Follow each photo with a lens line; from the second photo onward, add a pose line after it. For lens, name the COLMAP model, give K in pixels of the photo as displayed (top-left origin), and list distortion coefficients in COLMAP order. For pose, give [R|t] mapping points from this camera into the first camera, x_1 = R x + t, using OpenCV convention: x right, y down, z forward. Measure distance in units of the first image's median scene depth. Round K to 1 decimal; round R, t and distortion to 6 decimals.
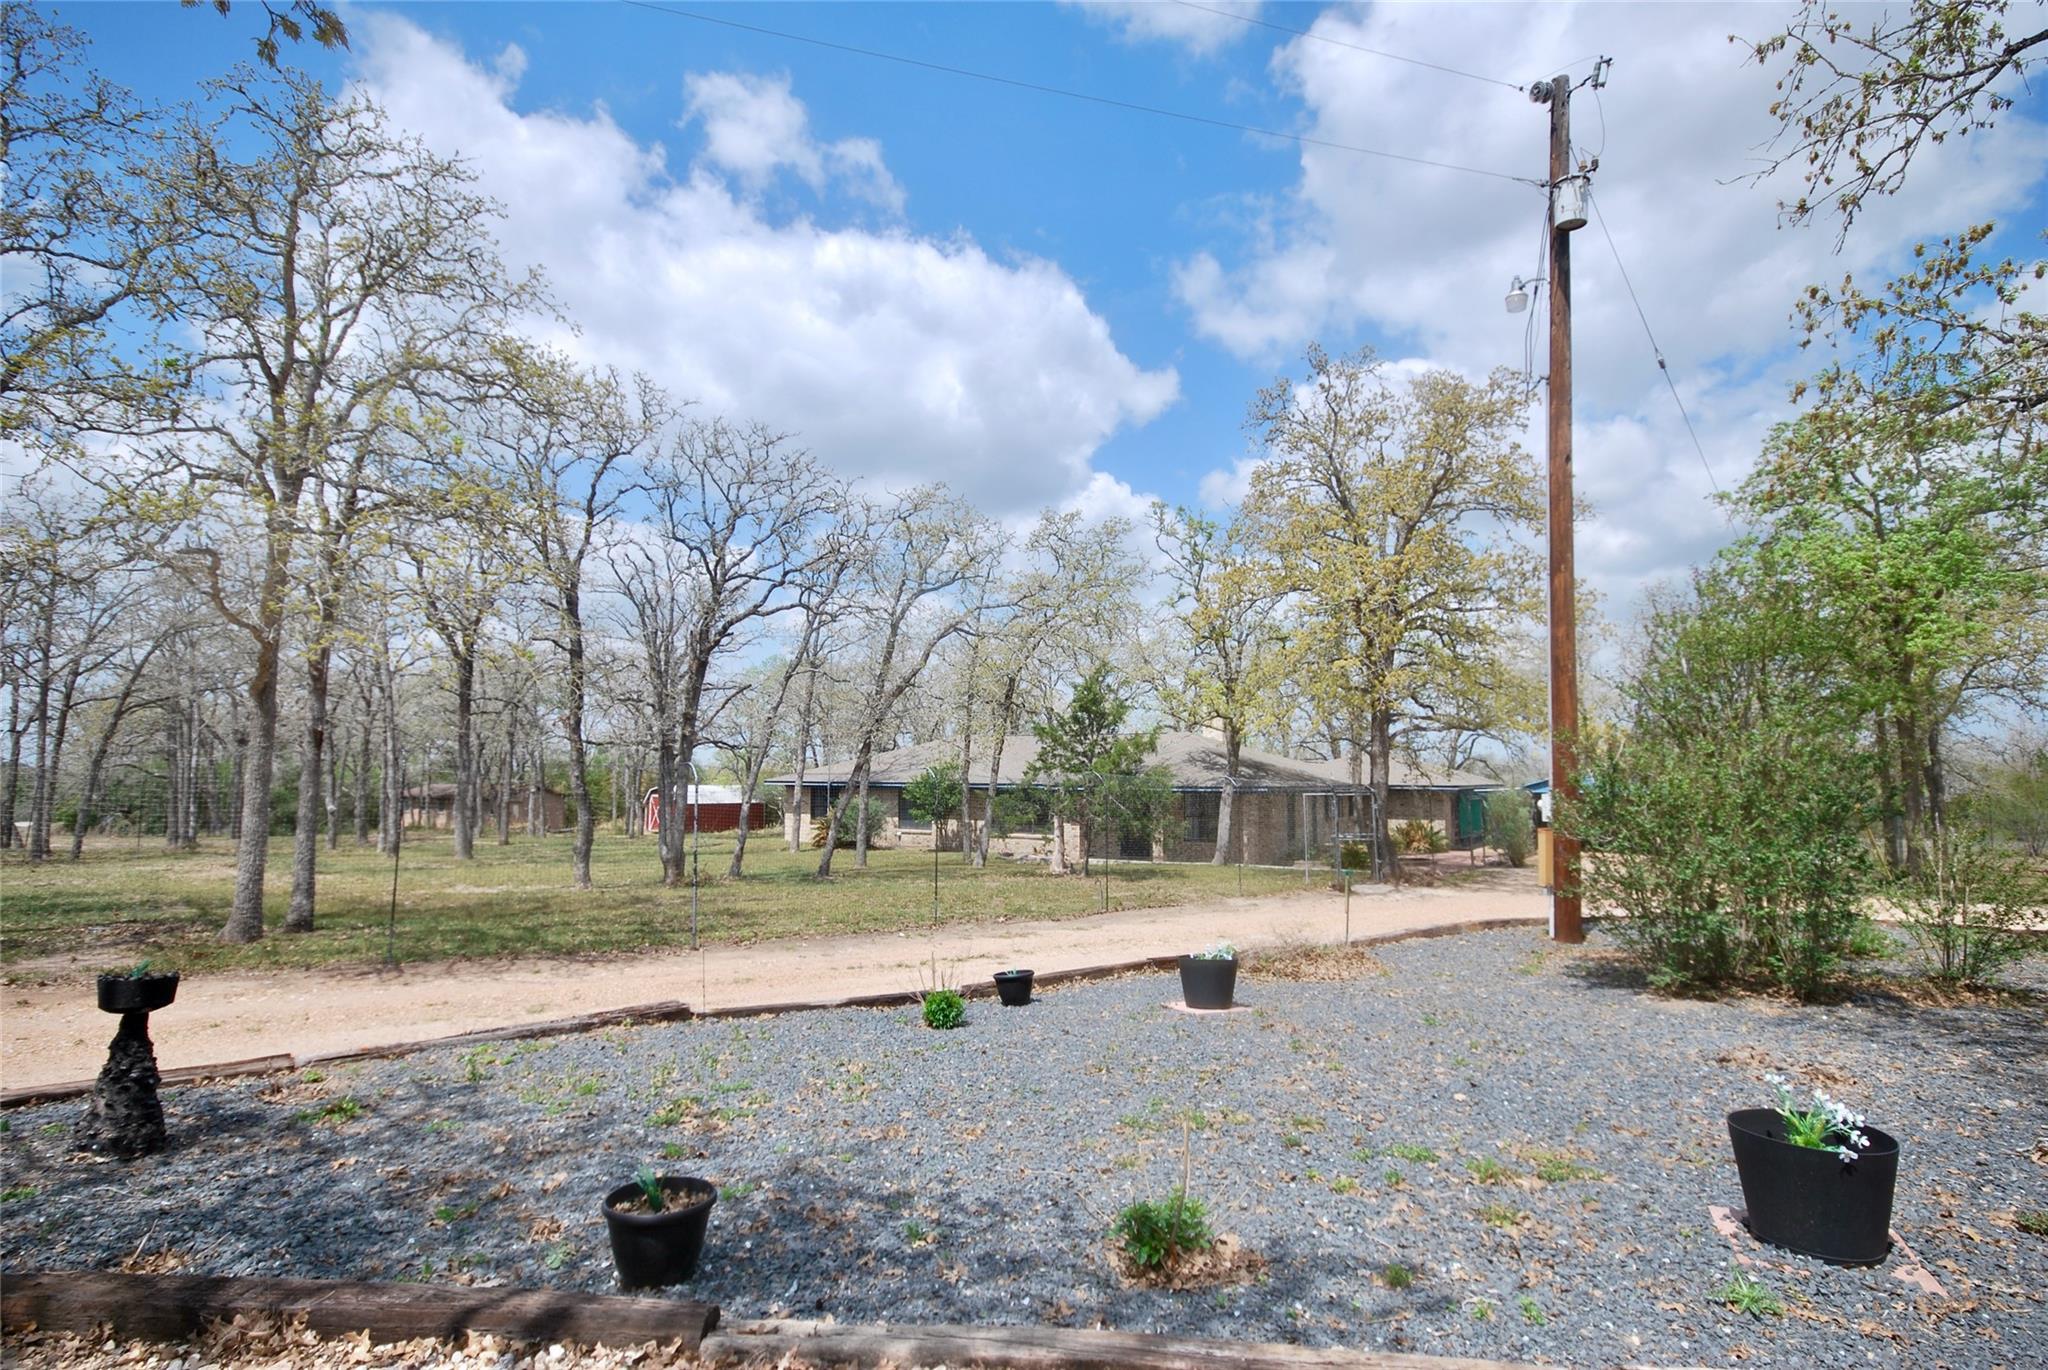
lens RADIAL K [[1129.8, 0, 1022.1], [0, 1129.8, 681.4], [0, 0, 1]] dist [0.000032, 0.000046]
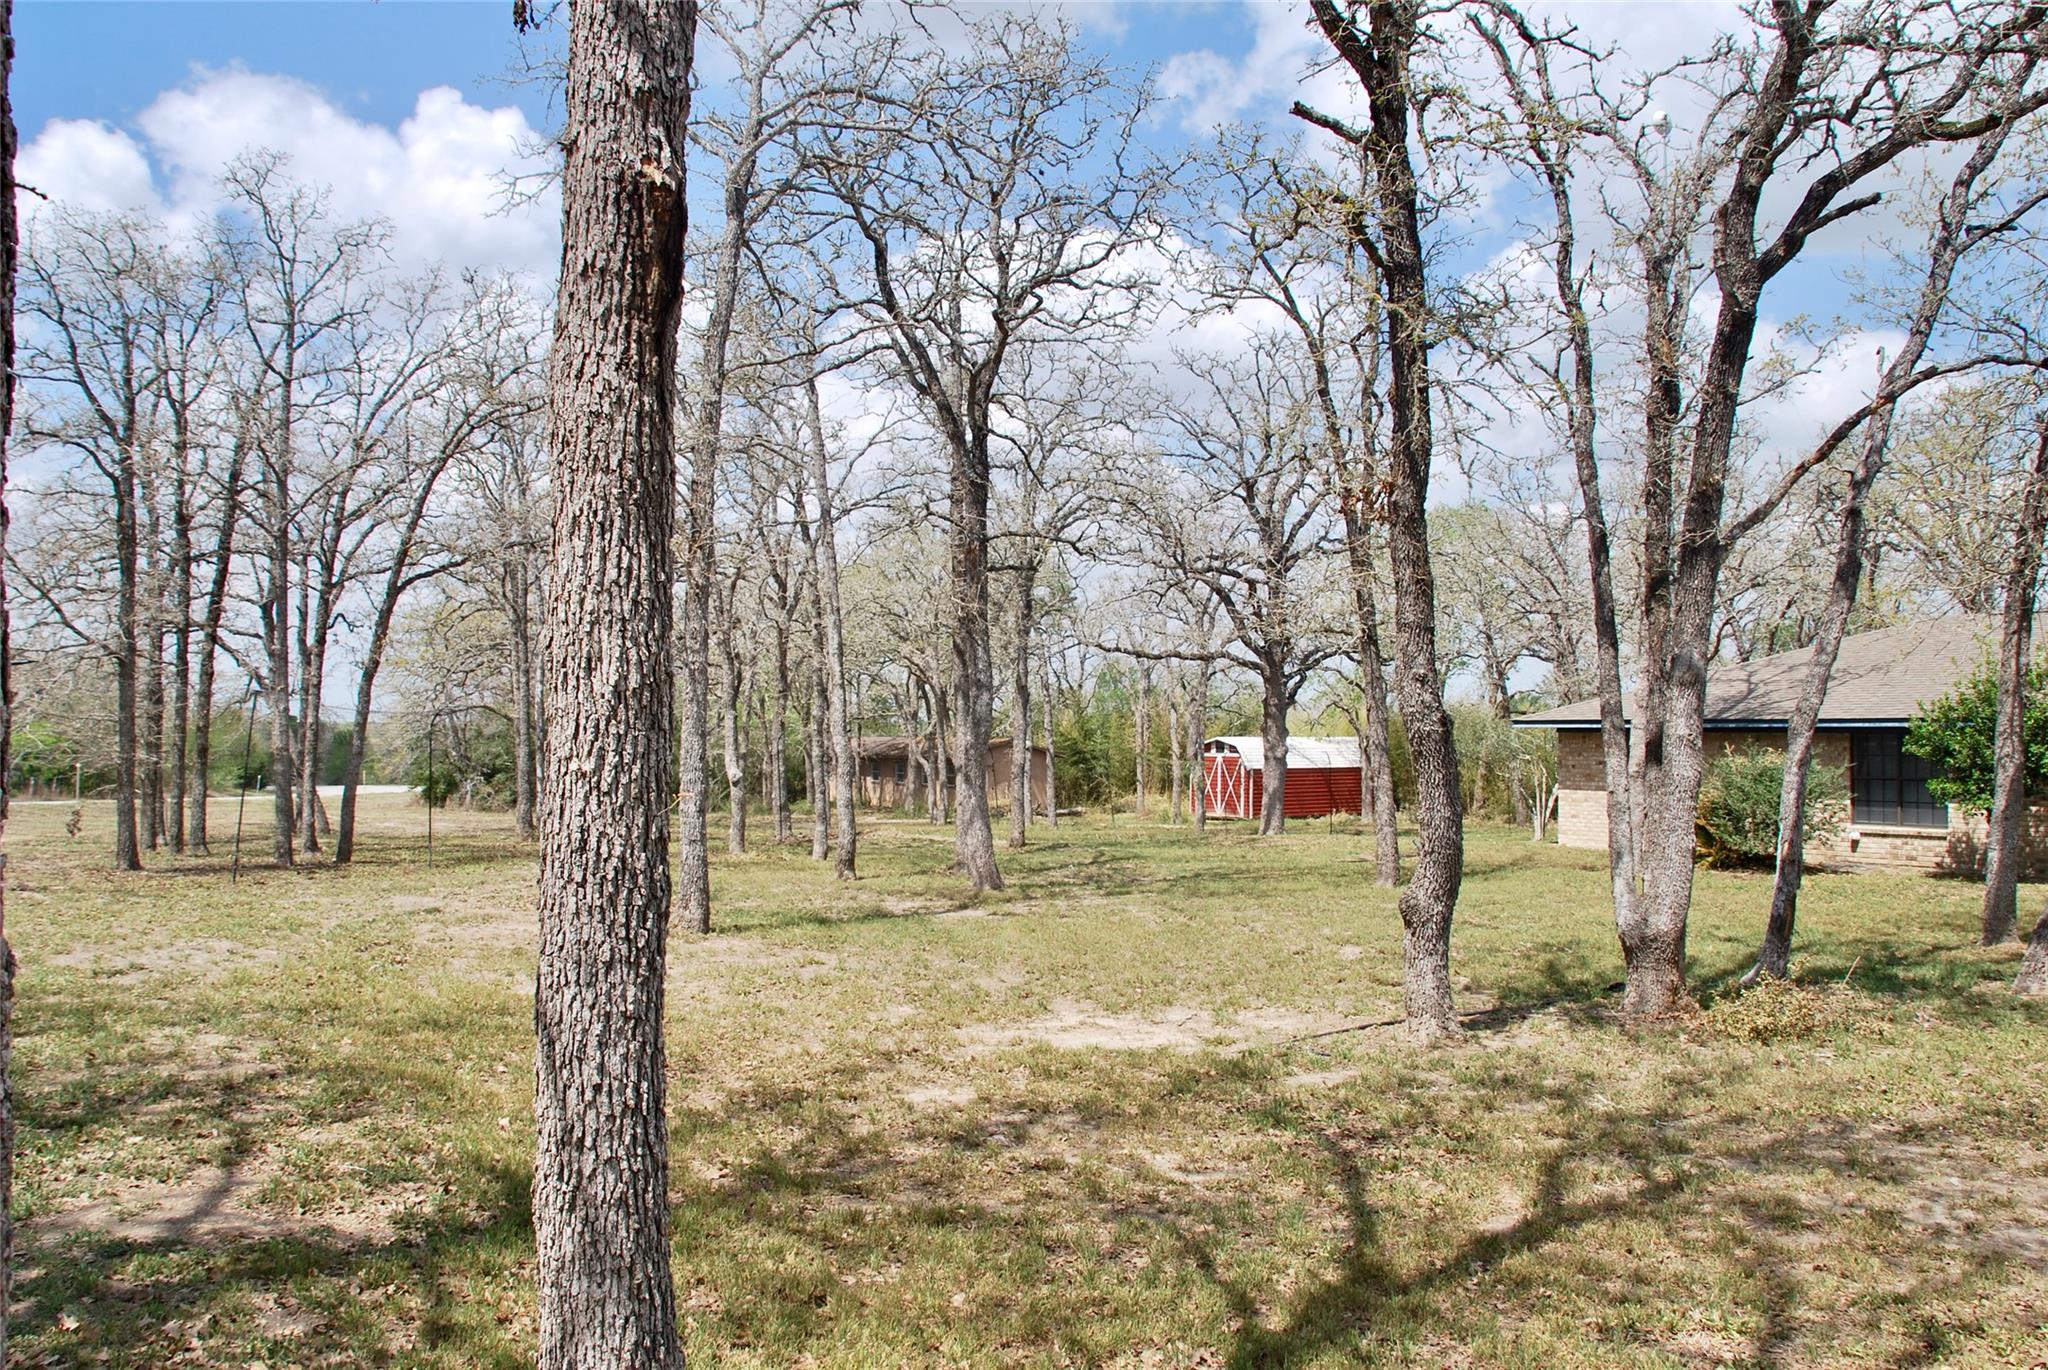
lens RADIAL K [[1595.6, 0, 1024.6], [0, 1595.6, 688.8], [0, 0, 1]] dist [-0.002616, -0.000457]
pose [[0.933272, -0.013388, -0.358922, -0.190325], [0.034478, 0.998030, 0.052423, 0.033798], [0.357513, -0.061300, 0.931894, 0.314194]]
